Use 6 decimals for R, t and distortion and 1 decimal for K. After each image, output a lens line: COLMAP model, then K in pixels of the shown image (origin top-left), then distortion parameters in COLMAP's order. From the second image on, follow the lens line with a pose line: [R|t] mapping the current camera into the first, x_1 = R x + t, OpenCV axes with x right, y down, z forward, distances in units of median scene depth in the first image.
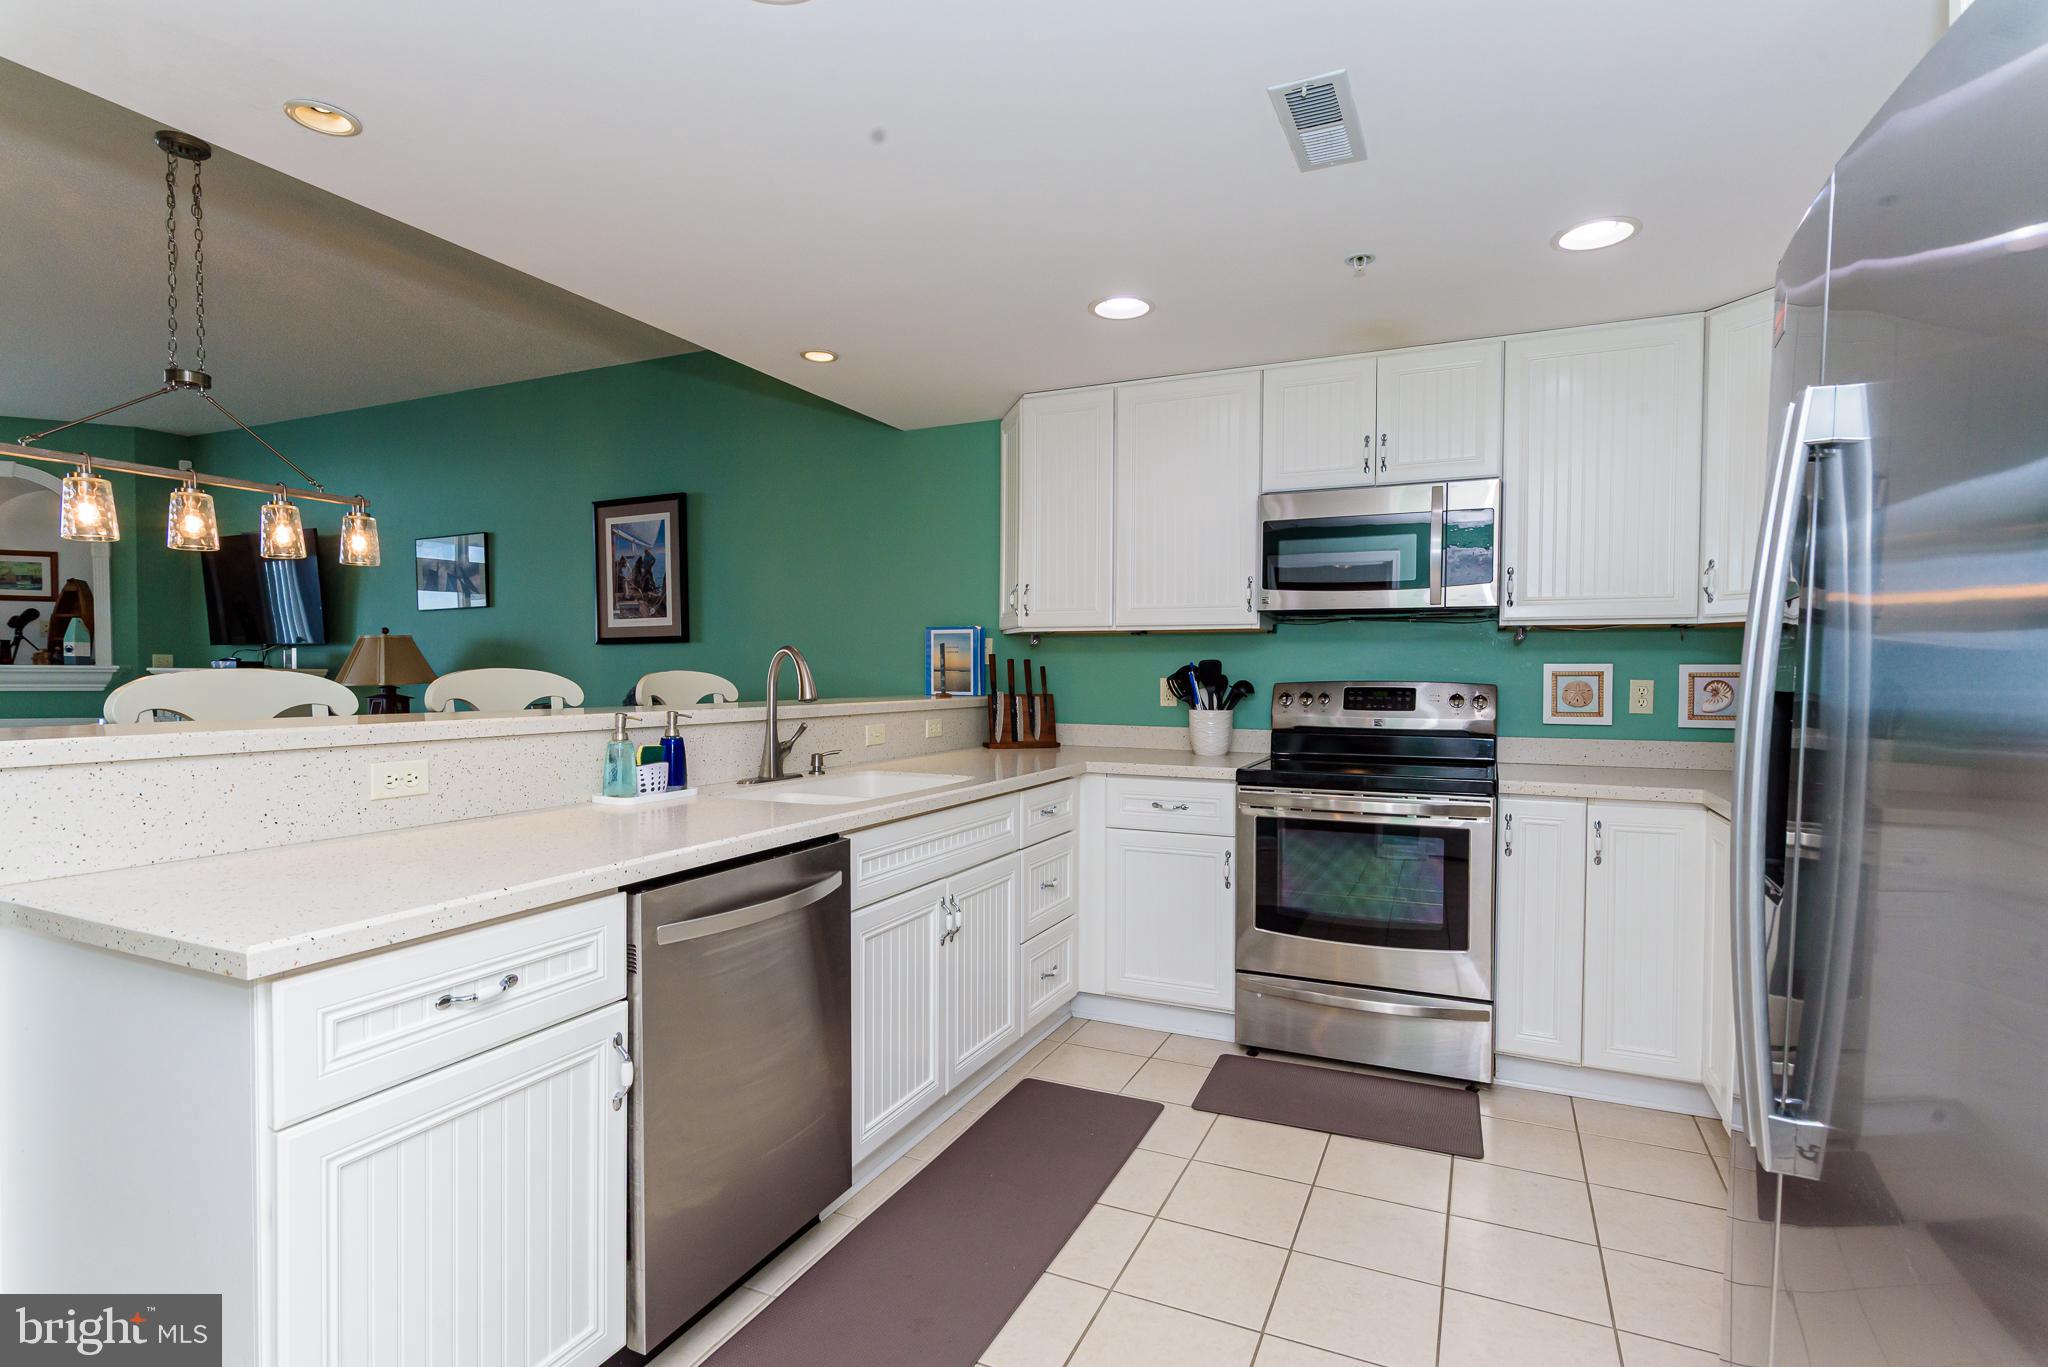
lens RADIAL K [[1007.6, 0, 1022.7], [0, 1007.6, 697.6], [0, 0, 1]] dist [0.003586, 0.000042]
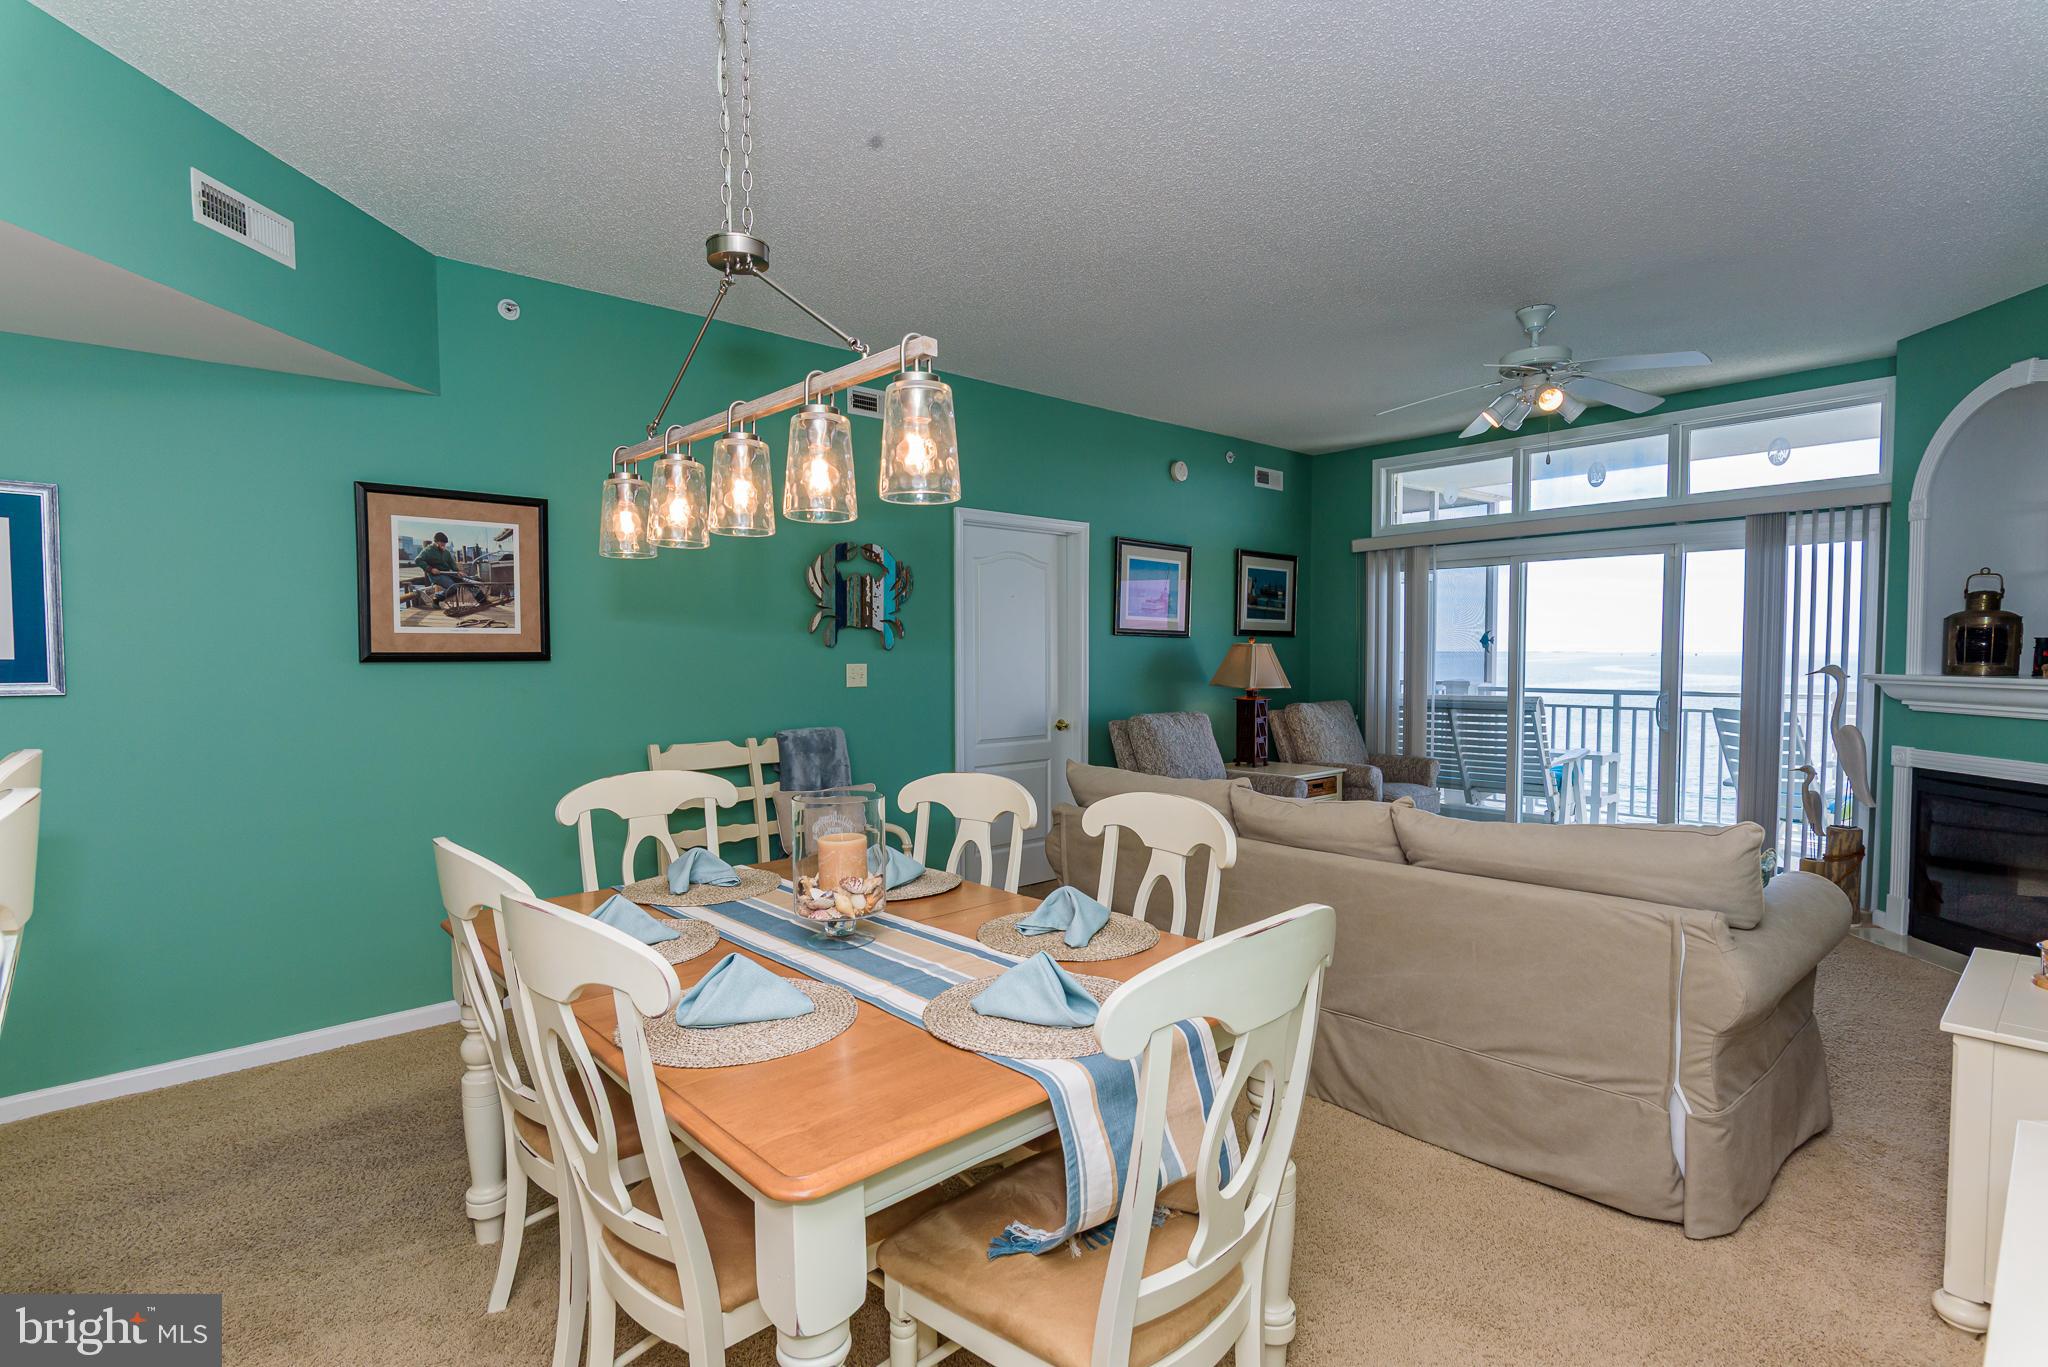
lens RADIAL K [[1015.1, 0, 1023.4], [0, 1015.1, 698.2], [0, 0, 1]] dist [0.002581, 0.000271]
pose [[-0.391689, 0.040207, -0.919219, -0.251749], [-0.018931, 0.998481, 0.051740, -0.069213], [0.919903, 0.037668, -0.390333, 1.143068]]
